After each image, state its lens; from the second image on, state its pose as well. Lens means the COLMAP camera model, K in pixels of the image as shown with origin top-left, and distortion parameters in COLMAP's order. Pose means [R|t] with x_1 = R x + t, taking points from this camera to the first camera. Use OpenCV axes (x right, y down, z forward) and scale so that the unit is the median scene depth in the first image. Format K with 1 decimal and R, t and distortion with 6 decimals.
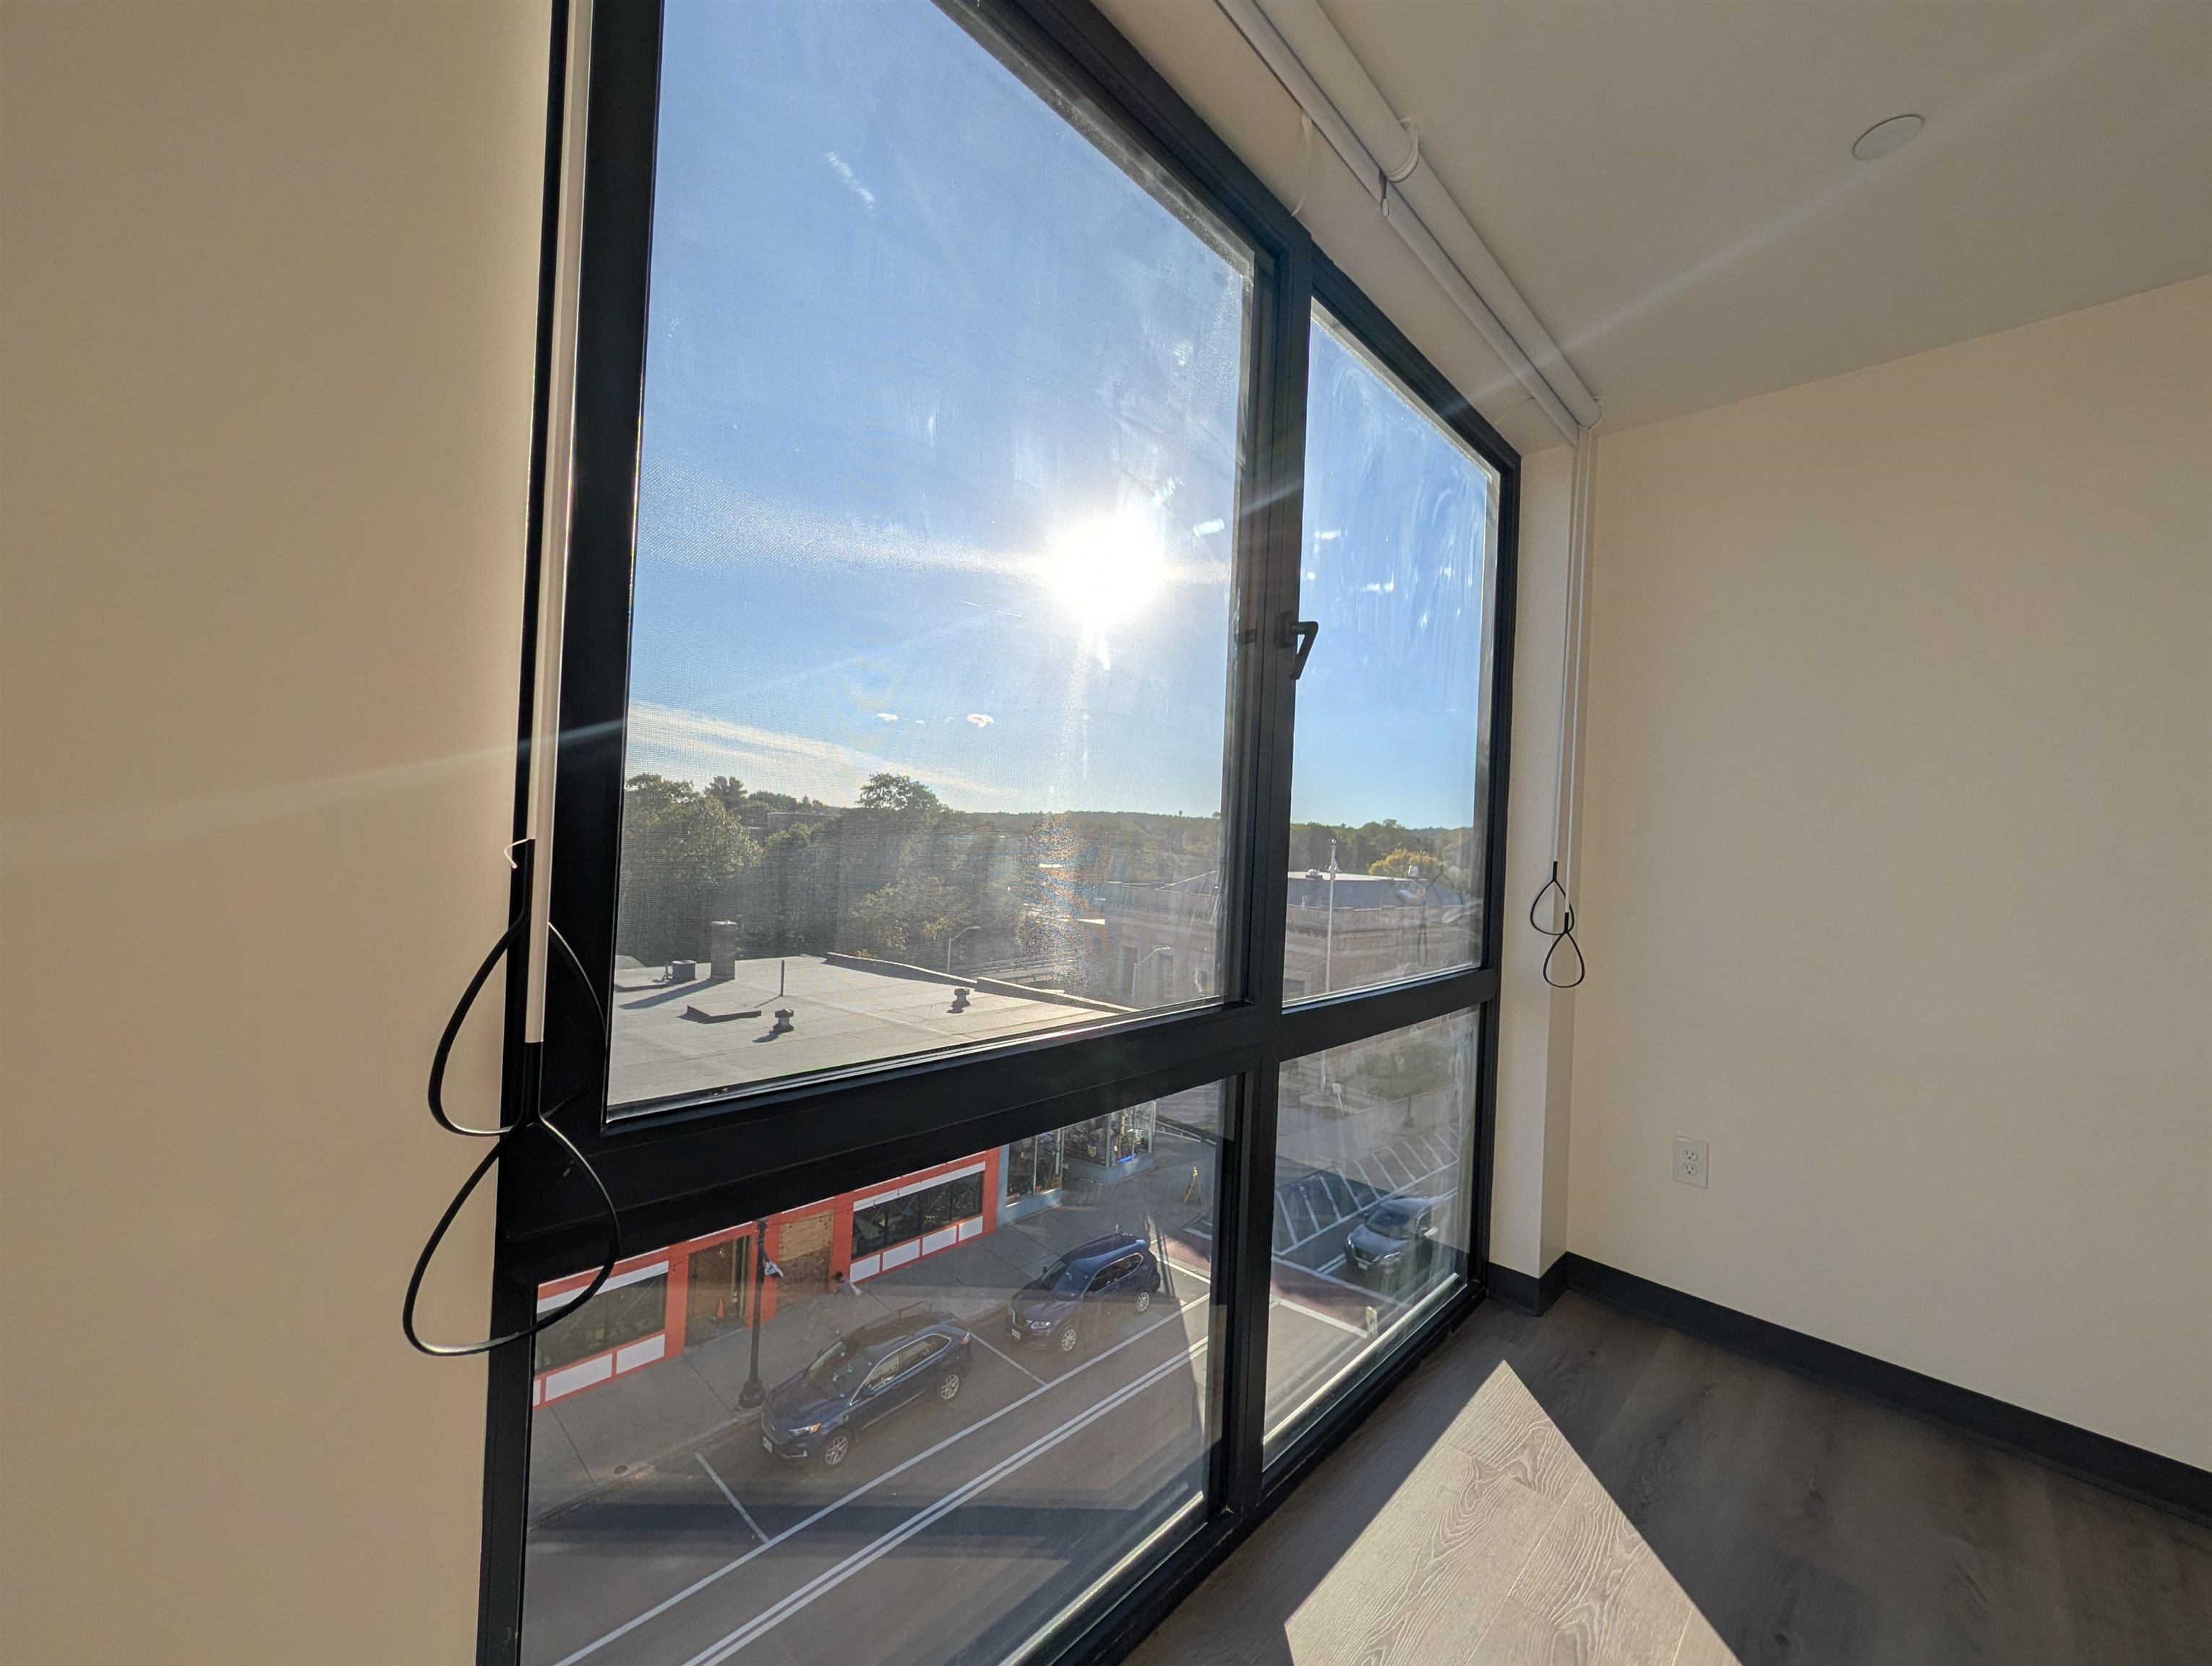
lens RADIAL K [[855.4, 0, 1105.8], [0, 855.4, 825.9], [0, 0, 1]] dist [-0.000870, 0.000074]
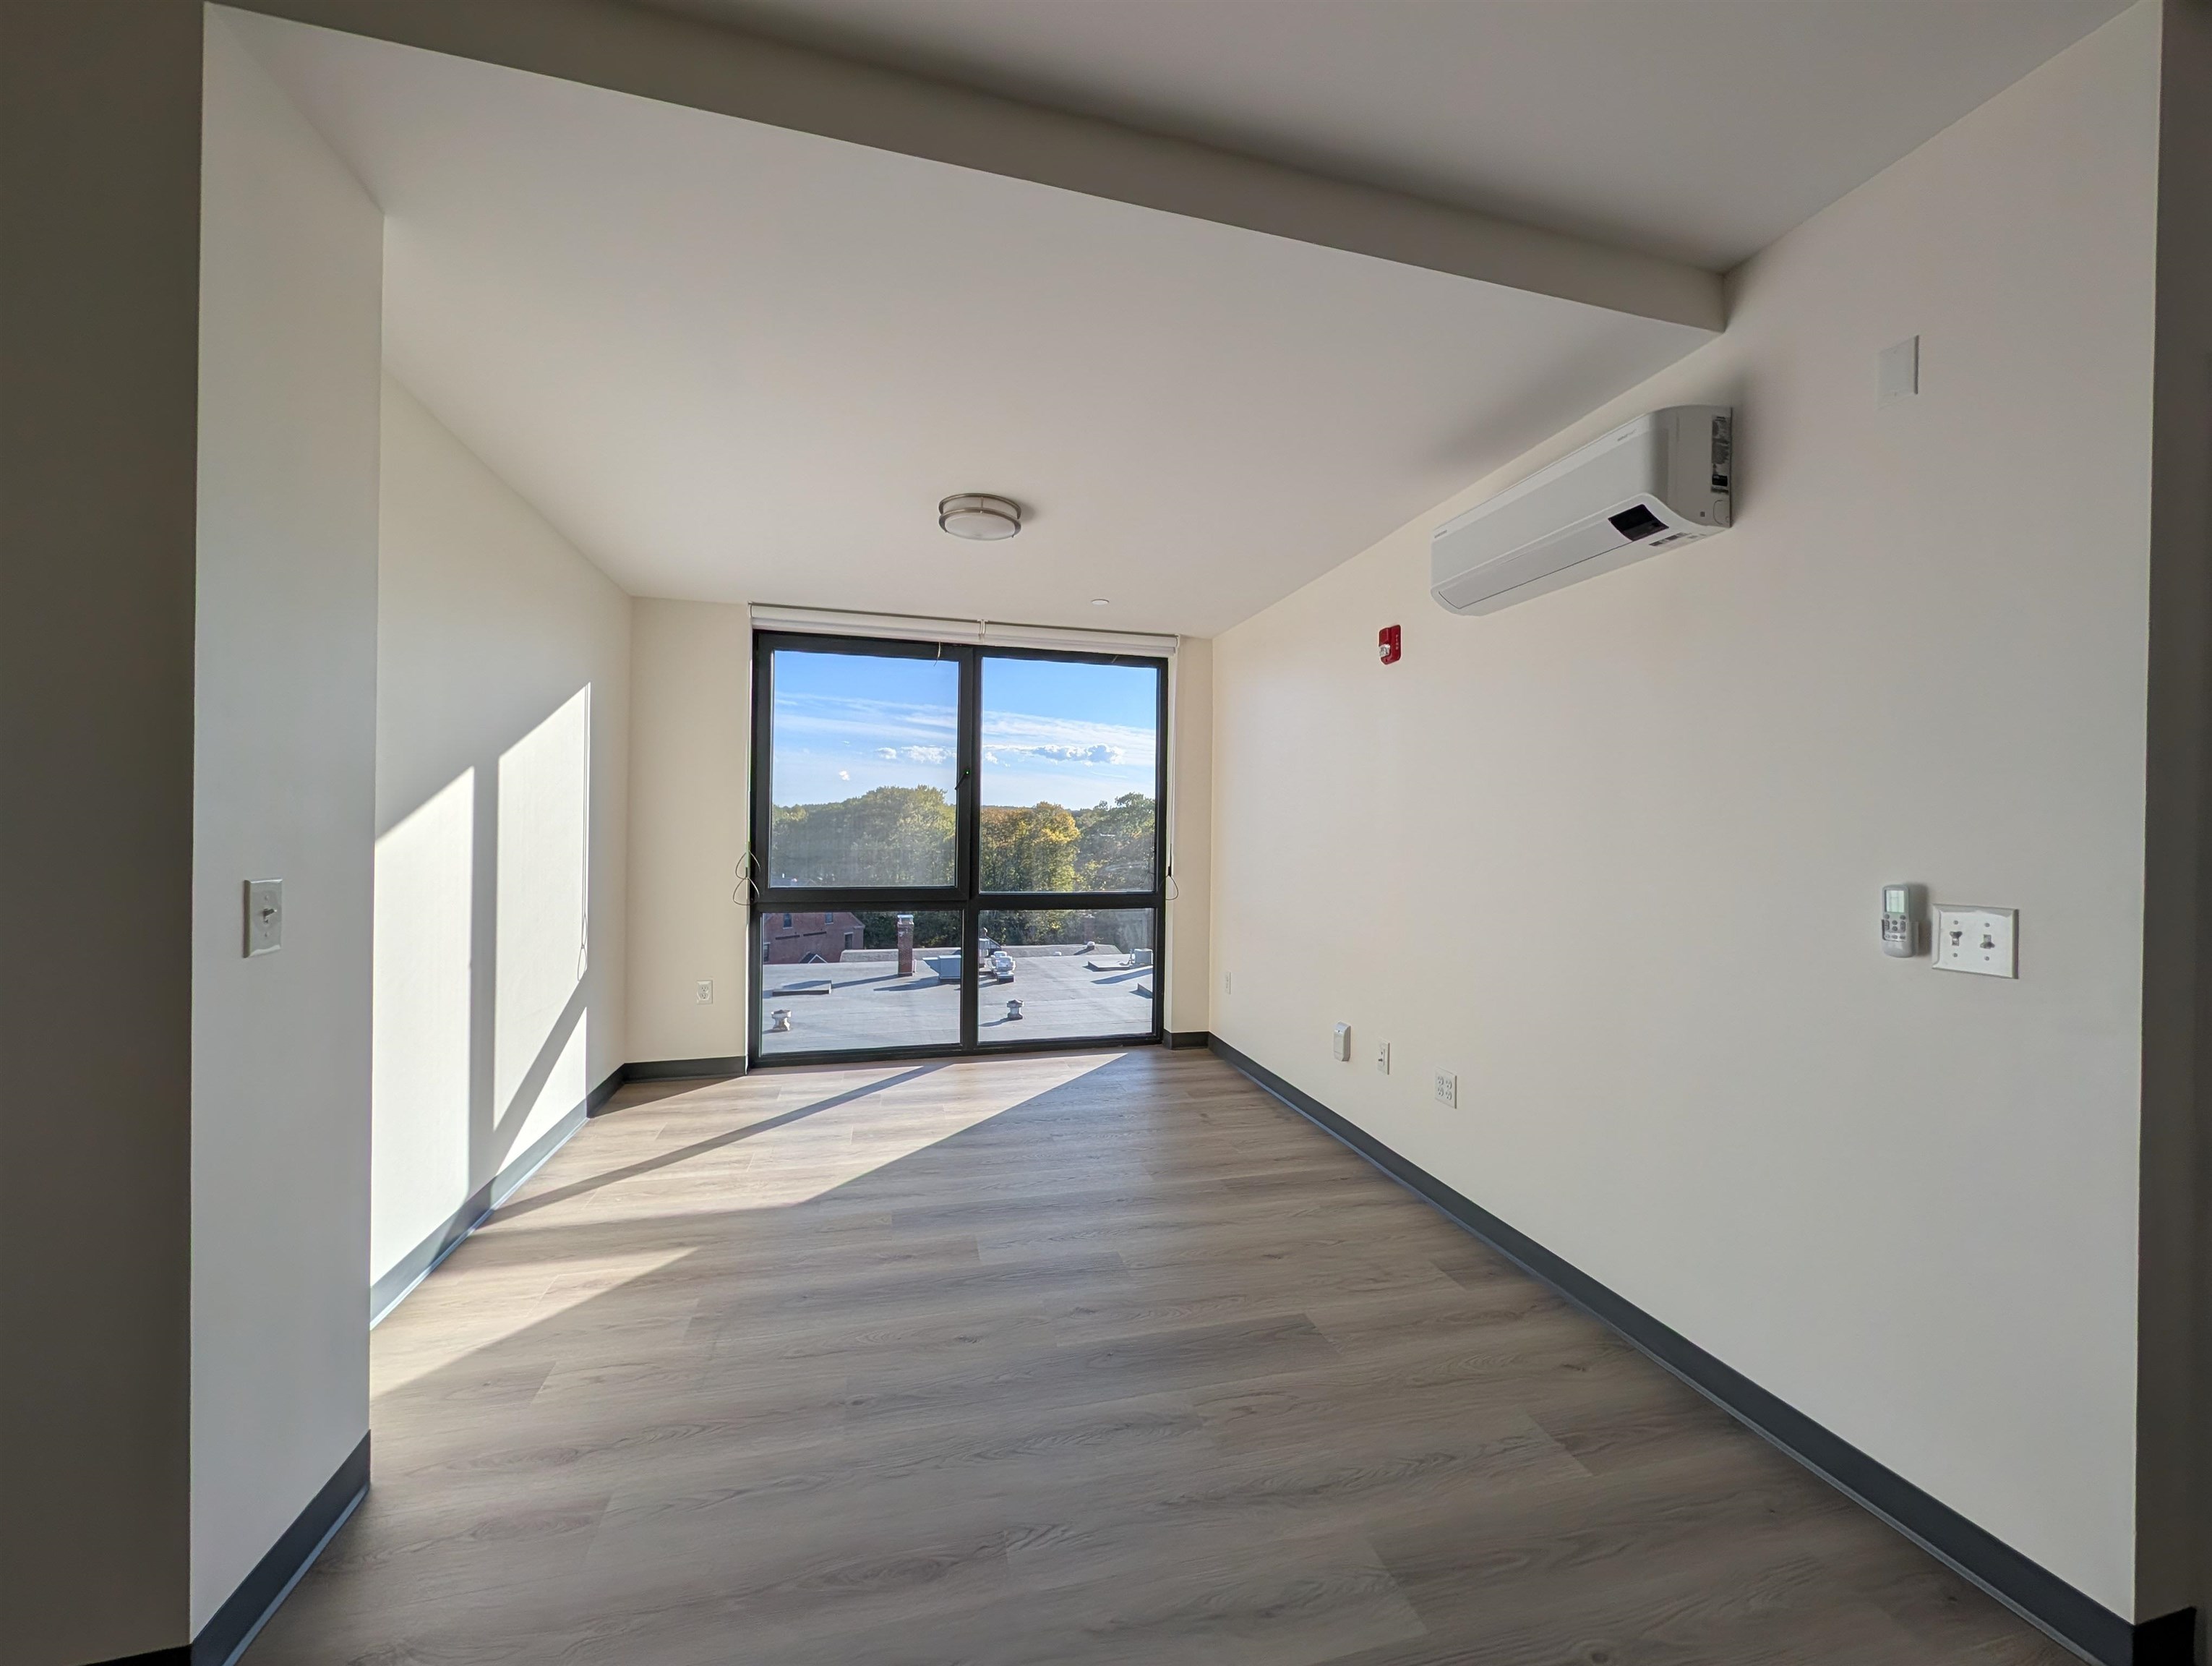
lens RADIAL K [[855.4, 0, 1114.2], [0, 855.4, 836.7], [0, 0, 1]] dist [-0.000870, 0.000074]
pose [[0.861586, -0.007140, -0.507561, 1.945256], [0.007521, 0.999971, -0.001300, 0.035553], [0.507556, -0.002697, 0.861615, -1.267178]]
